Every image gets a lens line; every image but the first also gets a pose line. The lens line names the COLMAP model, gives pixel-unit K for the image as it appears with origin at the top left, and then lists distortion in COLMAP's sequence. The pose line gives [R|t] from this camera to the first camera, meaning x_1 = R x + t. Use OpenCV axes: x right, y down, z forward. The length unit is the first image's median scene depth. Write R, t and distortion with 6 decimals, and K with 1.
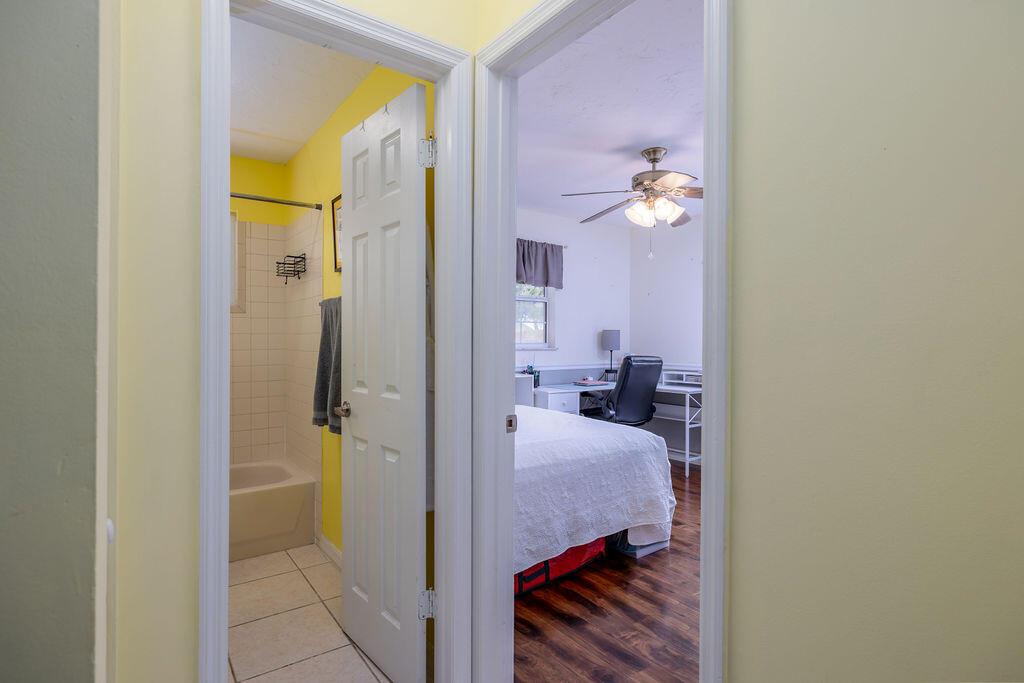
lens RADIAL K [[514.6, 0, 526.5], [0, 514.6, 330.3], [0, 0, 1]] dist [0.004870, 0.001392]
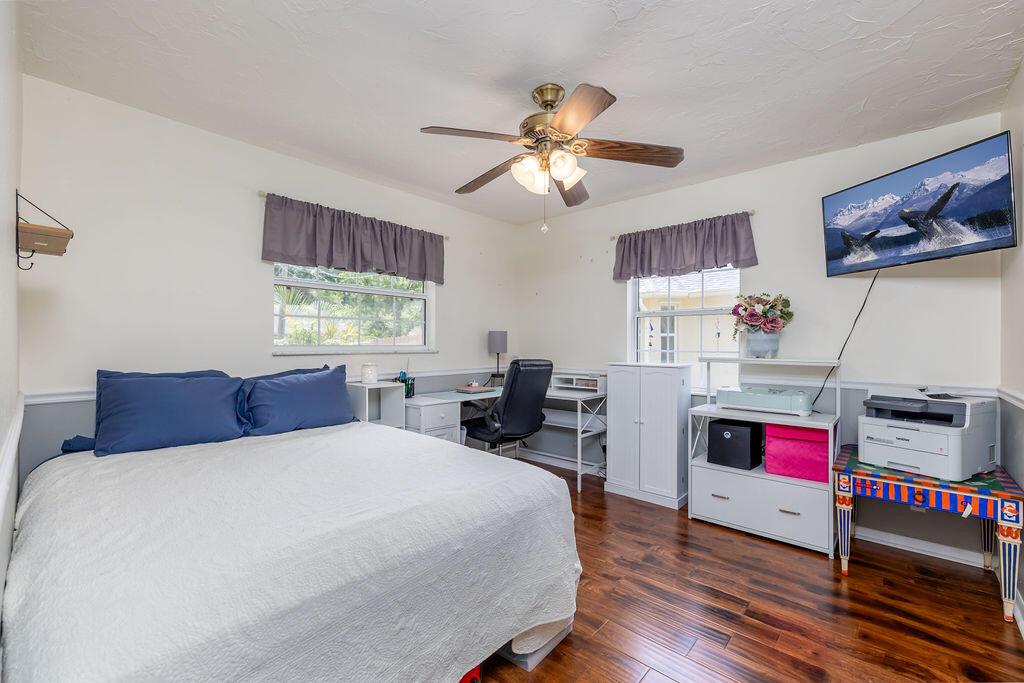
lens RADIAL K [[429.6, 0, 510.3], [0, 429.6, 342.3], [0, 0, 1]] dist [0.000060, -0.000064]
pose [[0.983660, -0.004854, 0.179970, 0.053865], [0.001747, 0.999847, 0.017418, 0.007530], [-0.180027, -0.016819, 0.983518, 0.268002]]
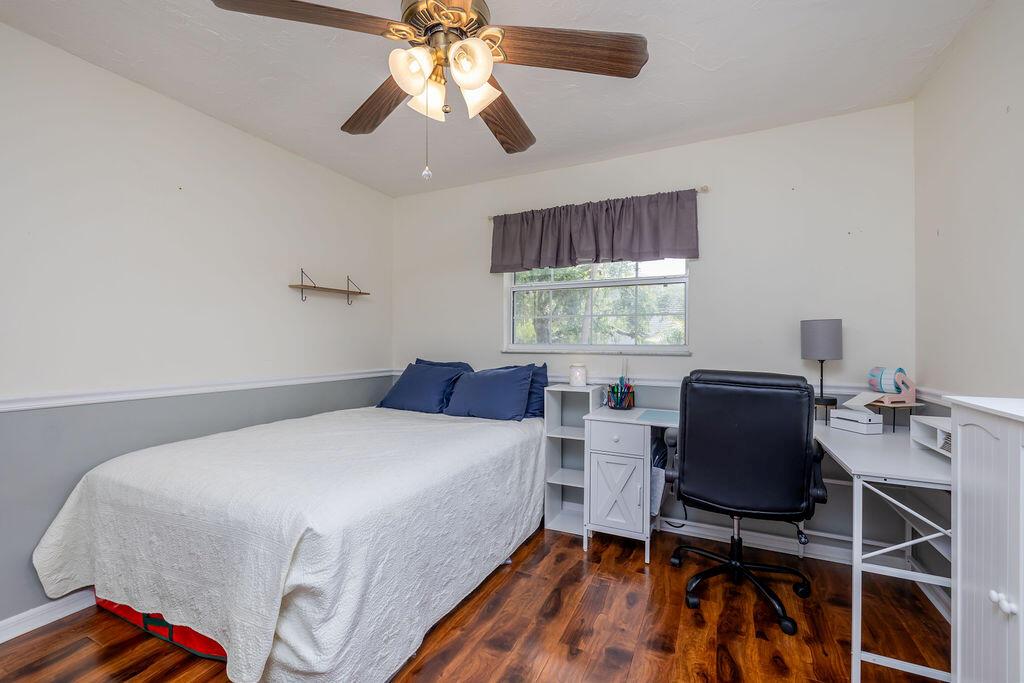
lens RADIAL K [[429.6, 0, 512.7], [0, 429.6, 340.3], [0, 0, 1]] dist [0.000060, -0.000064]
pose [[0.453842, -0.009667, -0.891030, 0.474091], [0.016290, 0.999864, -0.002551, 0.018019], [0.890933, -0.013357, 0.453938, 0.617914]]
